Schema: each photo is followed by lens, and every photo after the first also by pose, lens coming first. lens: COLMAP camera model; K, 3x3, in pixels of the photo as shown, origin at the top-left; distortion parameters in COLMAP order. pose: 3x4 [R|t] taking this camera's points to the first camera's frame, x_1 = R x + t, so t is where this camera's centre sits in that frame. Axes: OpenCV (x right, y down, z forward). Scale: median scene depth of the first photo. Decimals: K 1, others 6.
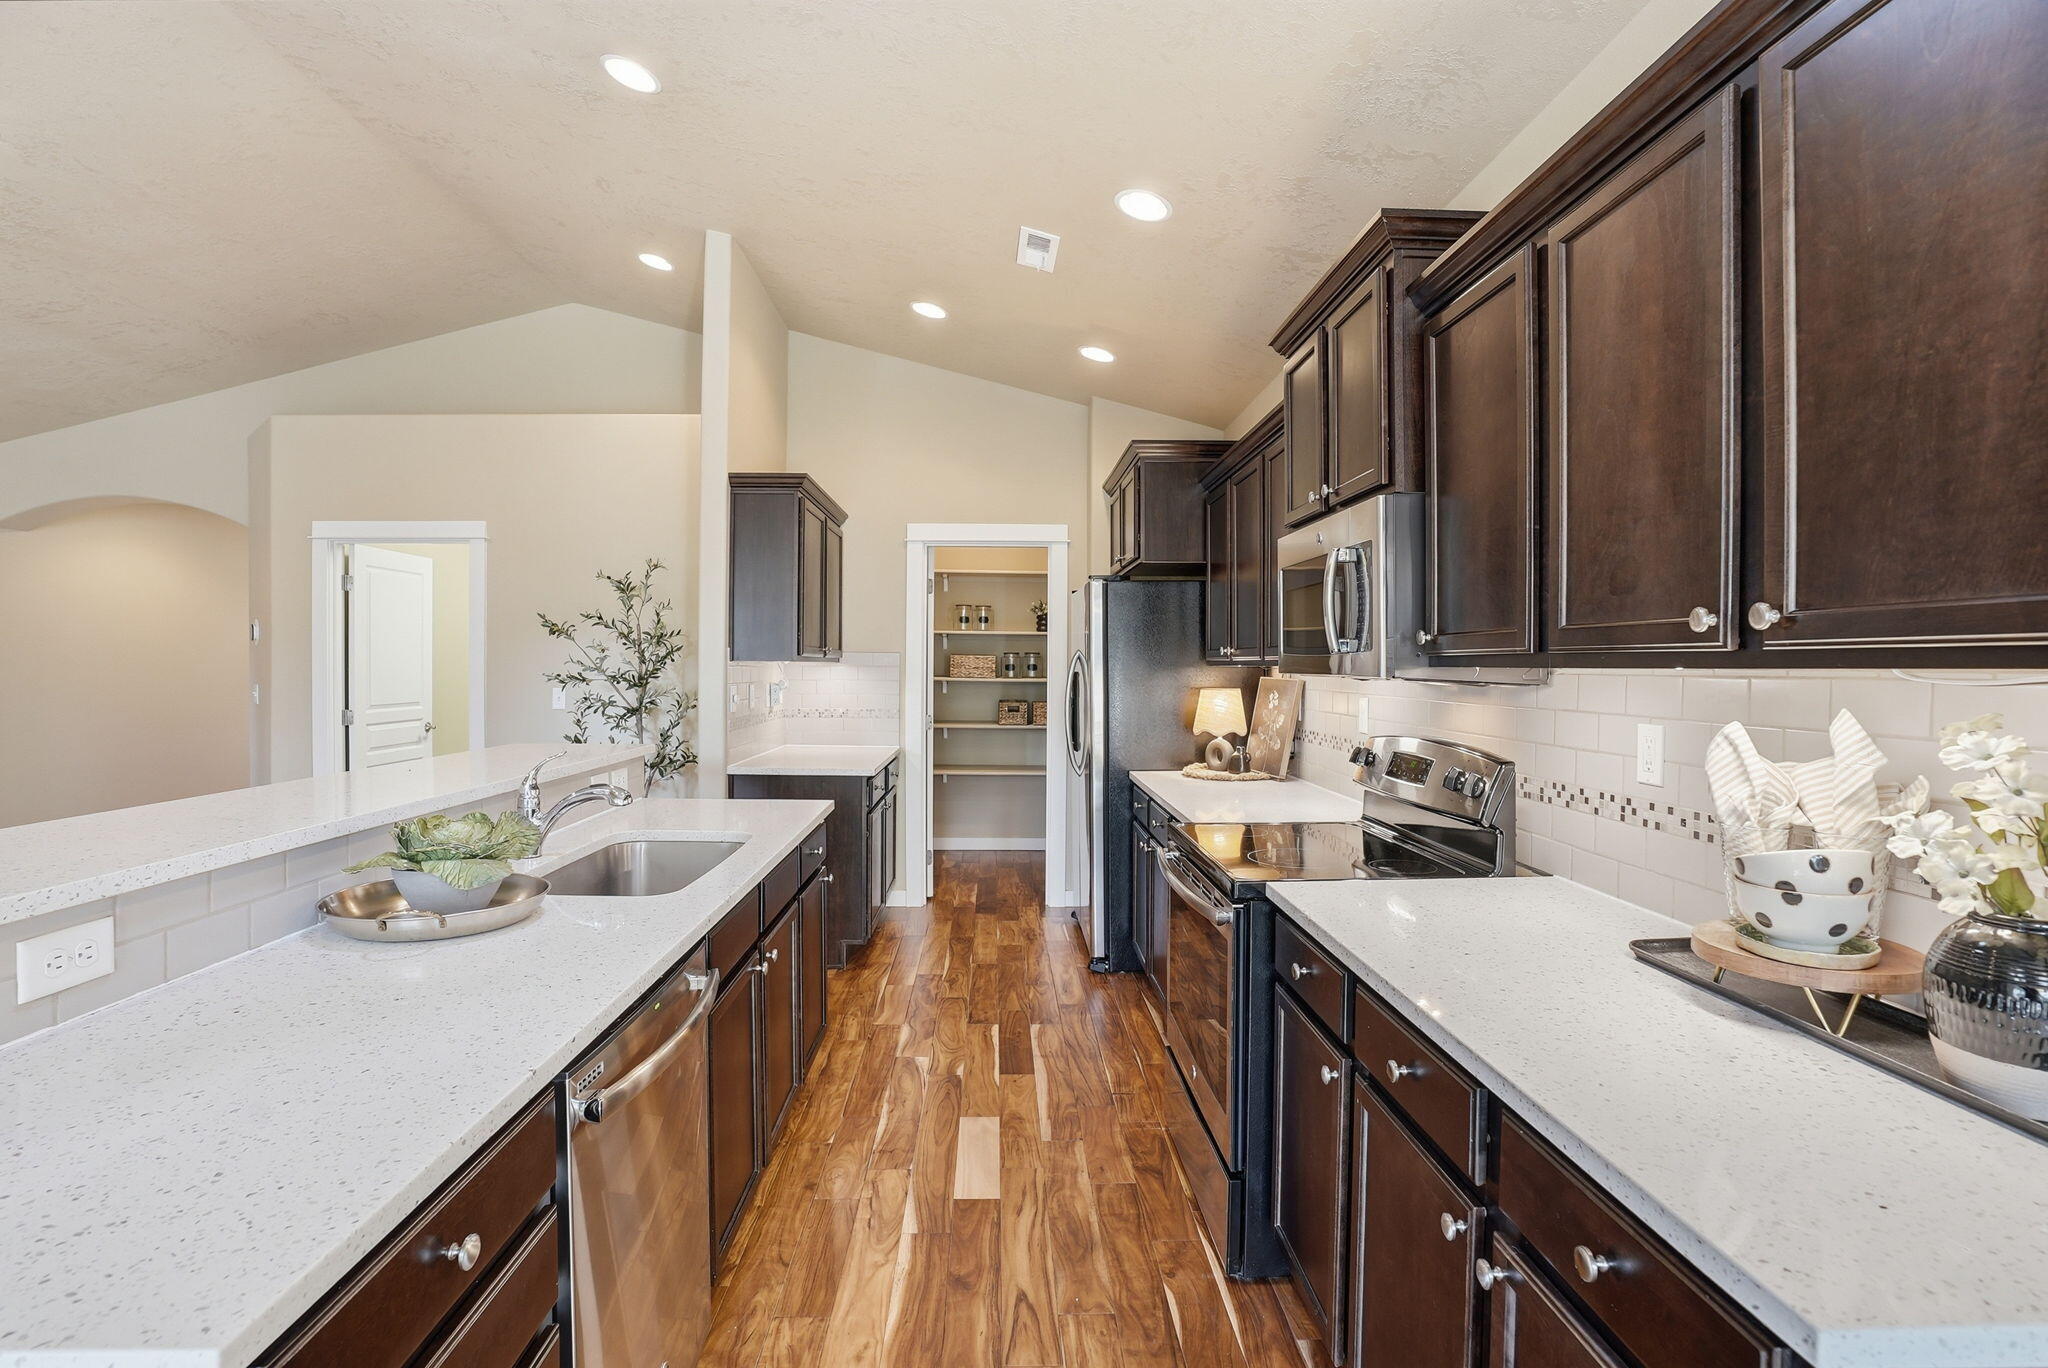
lens RADIAL K [[953.3, 0, 1018.0], [0, 953.3, 680.4], [0, 0, 1]] dist [-0.067449, 0.023125]
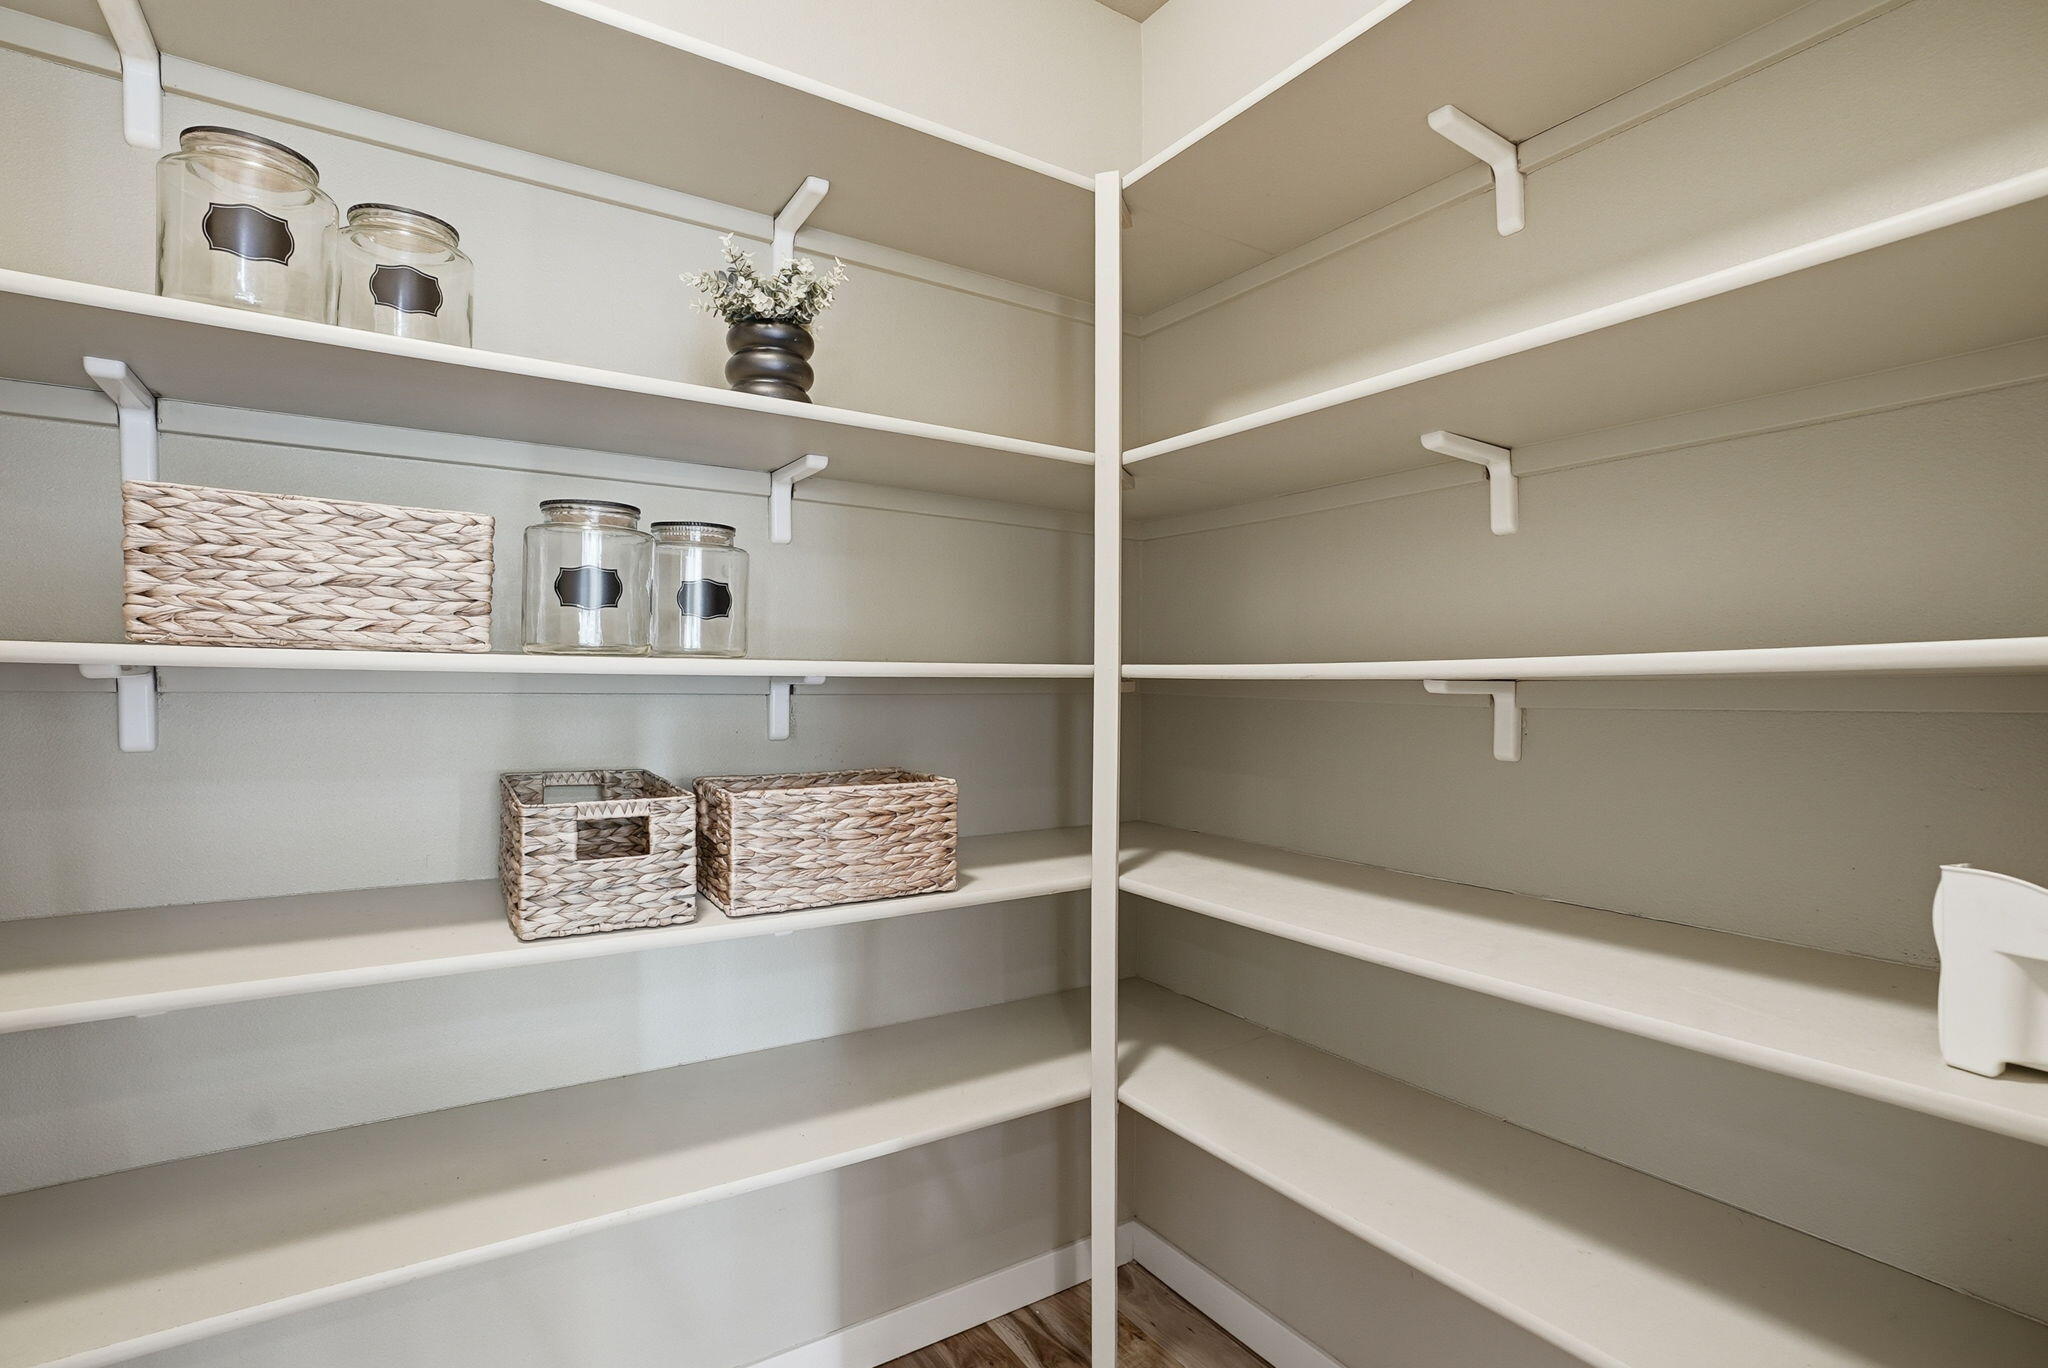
lens RADIAL K [[956.9, 0, 1023.9], [0, 956.9, 690.3], [0, 0, 1]] dist [-0.066382, 0.024716]
pose [[0.846746, -0.005271, 0.531972, -0.049952], [0.011612, 0.999896, -0.008576, 0.010891], [-0.531871, 0.013439, 0.846719, 1.318488]]
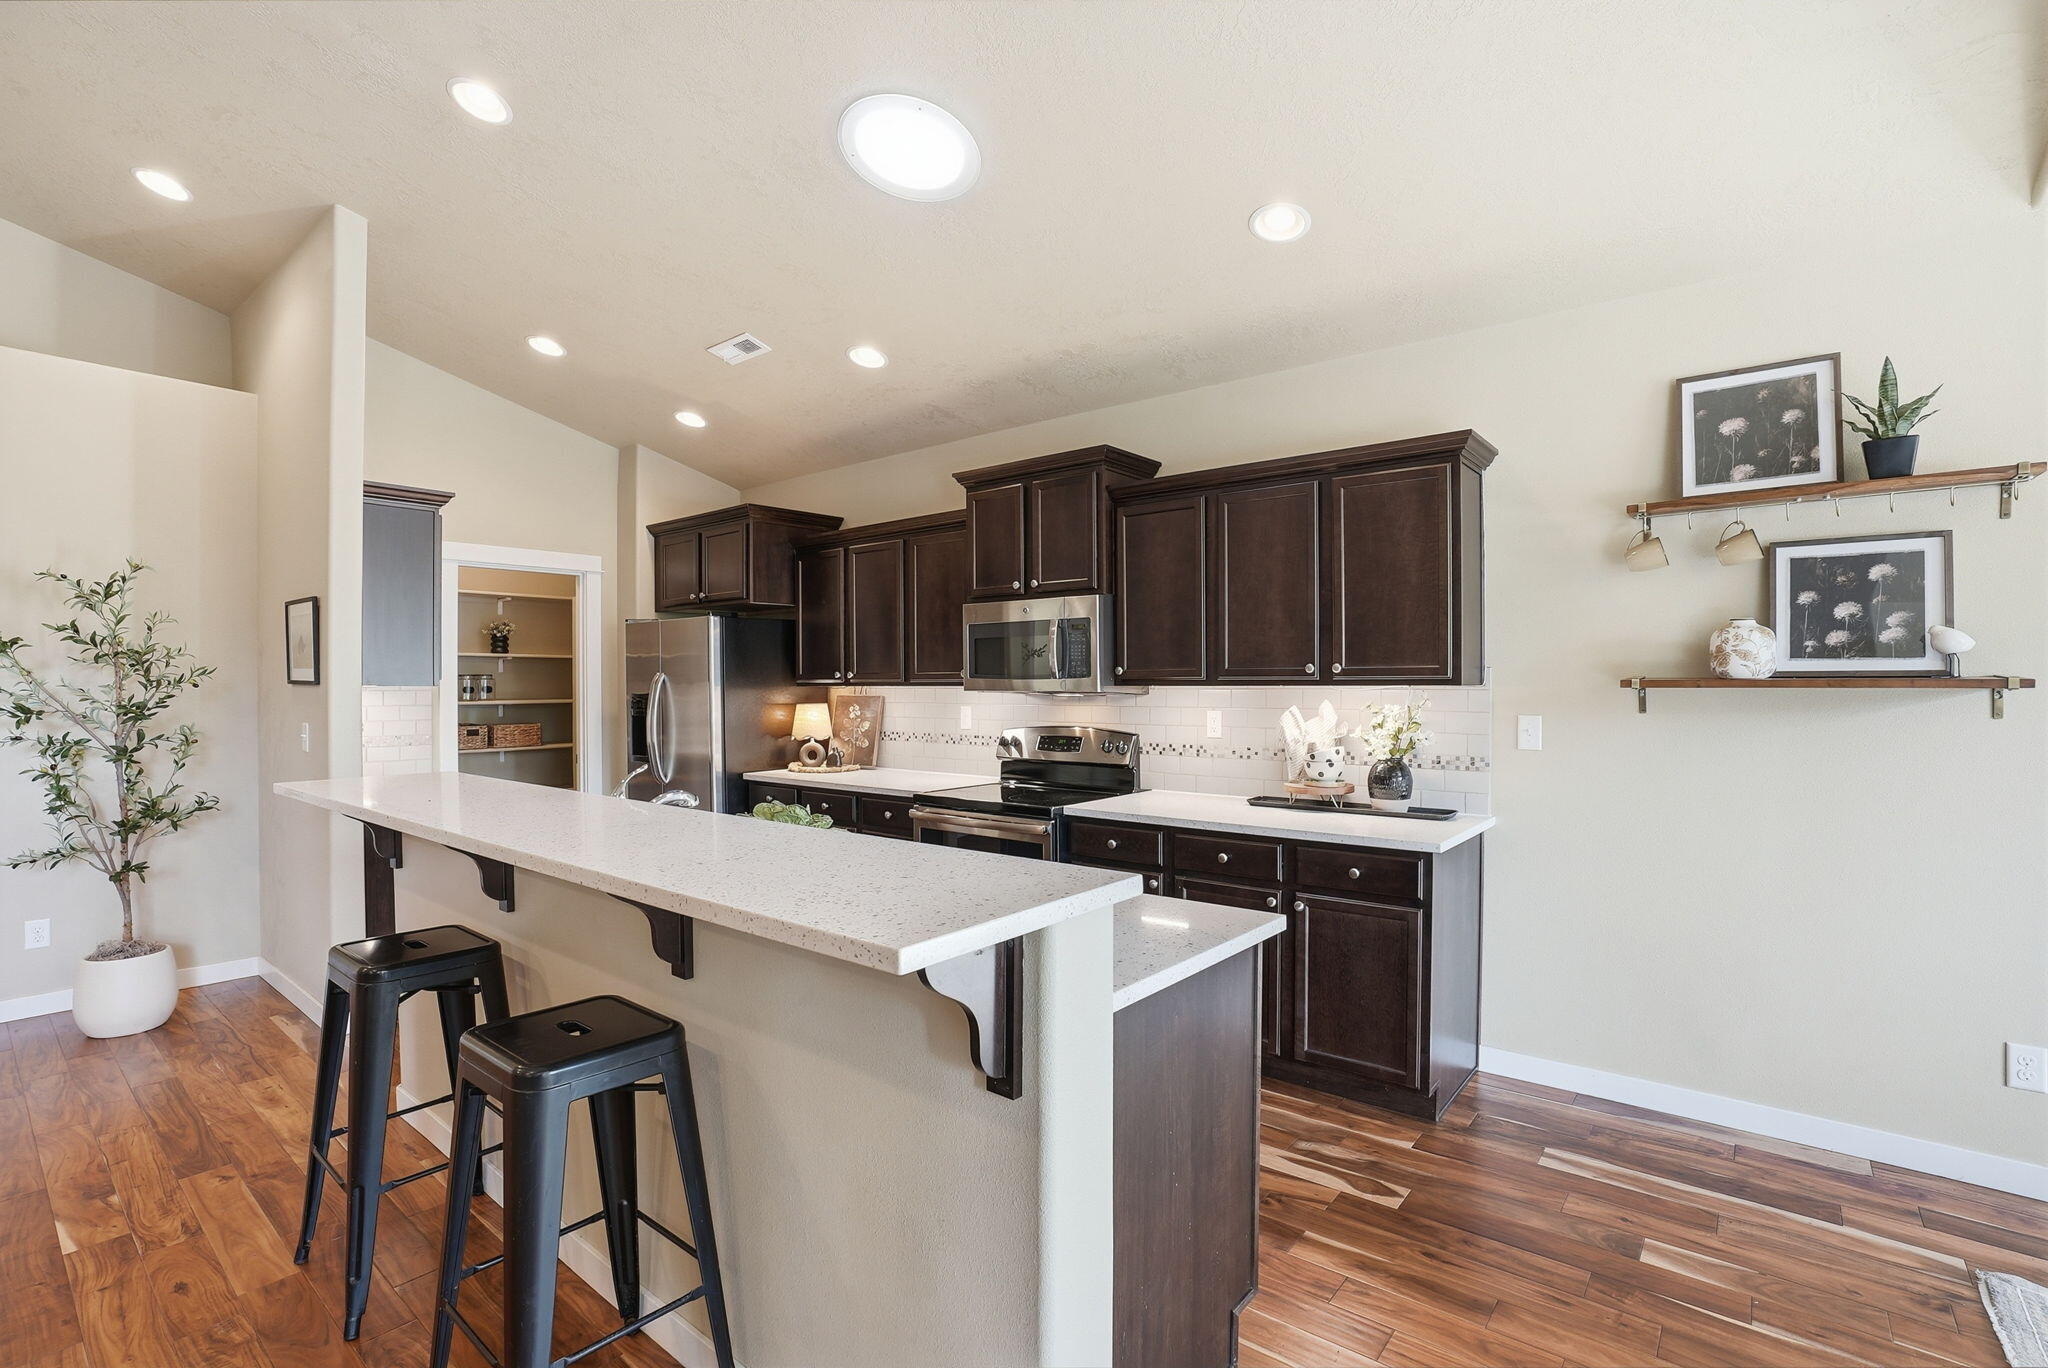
lens RADIAL K [[956.9, 0, 1023.9], [0, 956.9, 690.3], [0, 0, 1]] dist [-0.066382, 0.024716]
pose [[0.655904, -0.014458, 0.754706, -0.565880], [0.019788, 0.999802, 0.001956, -0.006267], [-0.754585, 0.013652, 0.656060, -0.064354]]
